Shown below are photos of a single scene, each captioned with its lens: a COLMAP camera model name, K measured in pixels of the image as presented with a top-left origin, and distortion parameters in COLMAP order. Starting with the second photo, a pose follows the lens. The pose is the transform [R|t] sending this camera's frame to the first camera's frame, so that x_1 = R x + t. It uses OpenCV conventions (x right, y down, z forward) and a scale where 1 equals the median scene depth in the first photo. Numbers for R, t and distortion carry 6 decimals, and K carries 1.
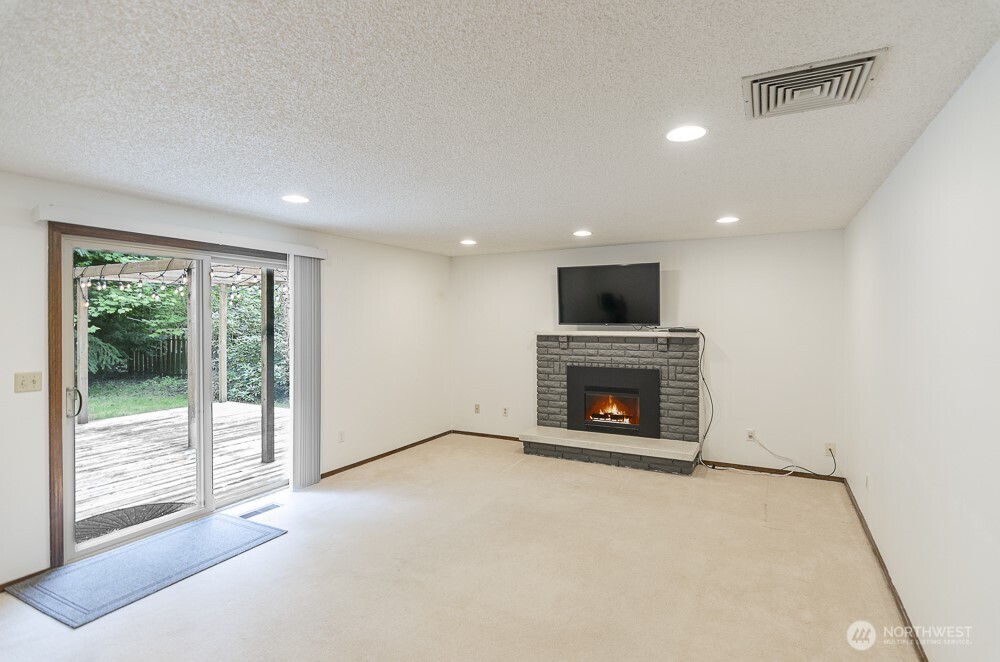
lens RADIAL K [[502.2, 0, 501.8], [0, 502.2, 327.7], [0, 0, 1]] dist [0.002763, 0.000923]
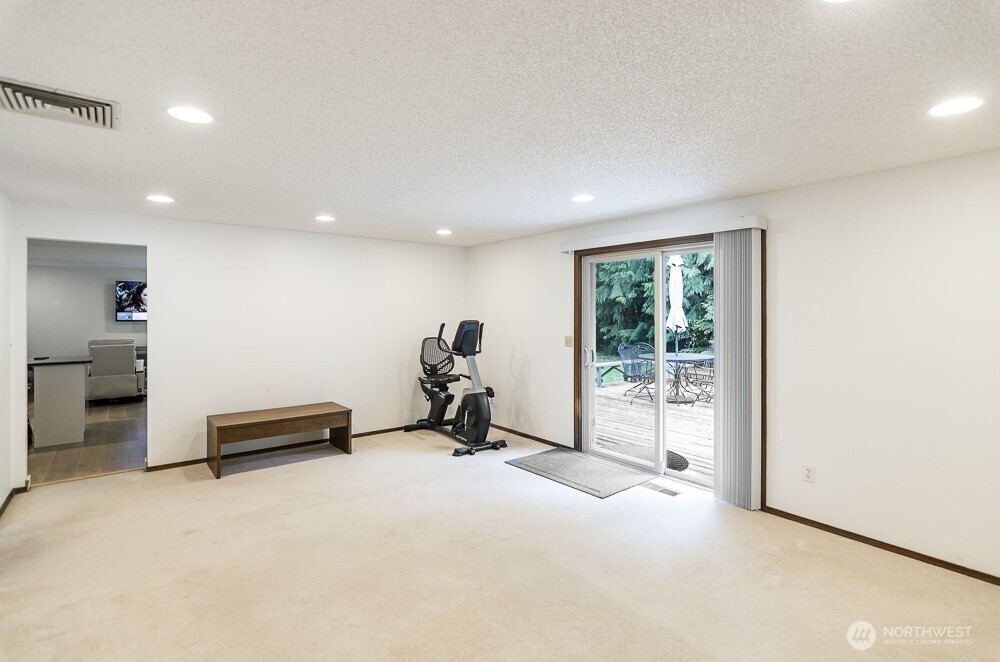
lens RADIAL K [[480.9, 0, 503.5], [0, 480.9, 320.7], [0, 0, 1]] dist [-0.001742, 0.003242]
pose [[-0.388756, 0.019225, -0.921140, 0.652029], [-0.014103, 0.999541, 0.026813, -0.009029], [0.921233, 0.023414, -0.388306, 1.256573]]
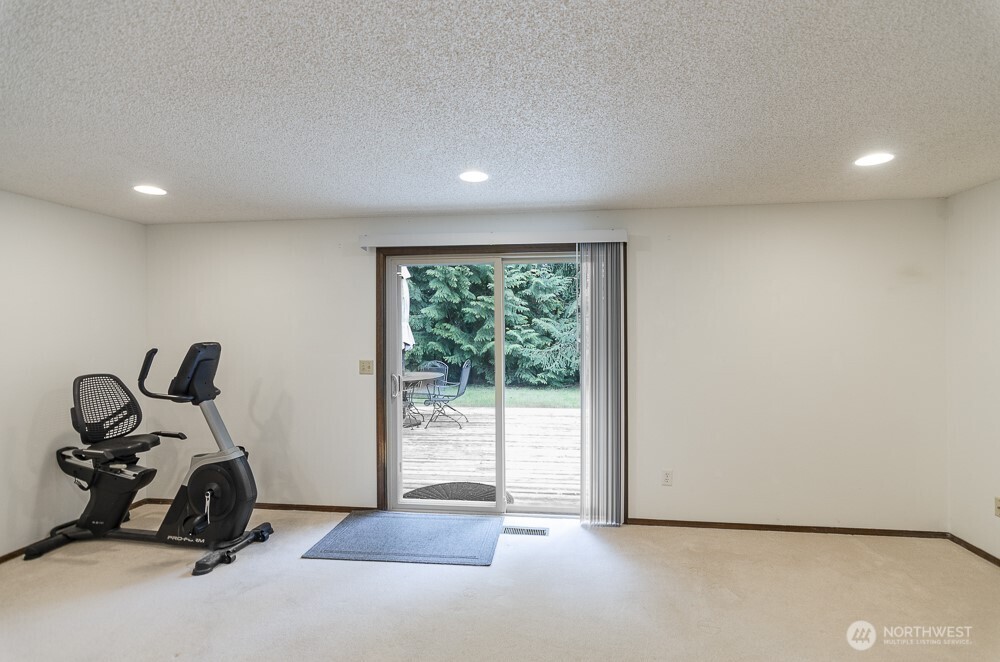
lens RADIAL K [[480.9, 0, 499.2], [0, 480.9, 334.7], [0, 0, 1]] dist [-0.001742, 0.003242]
pose [[0.369596, 0.011568, -0.929120, 0.354268], [-0.011994, 0.999899, 0.007678, 0.003885], [0.929115, 0.008306, 0.369698, 0.734077]]
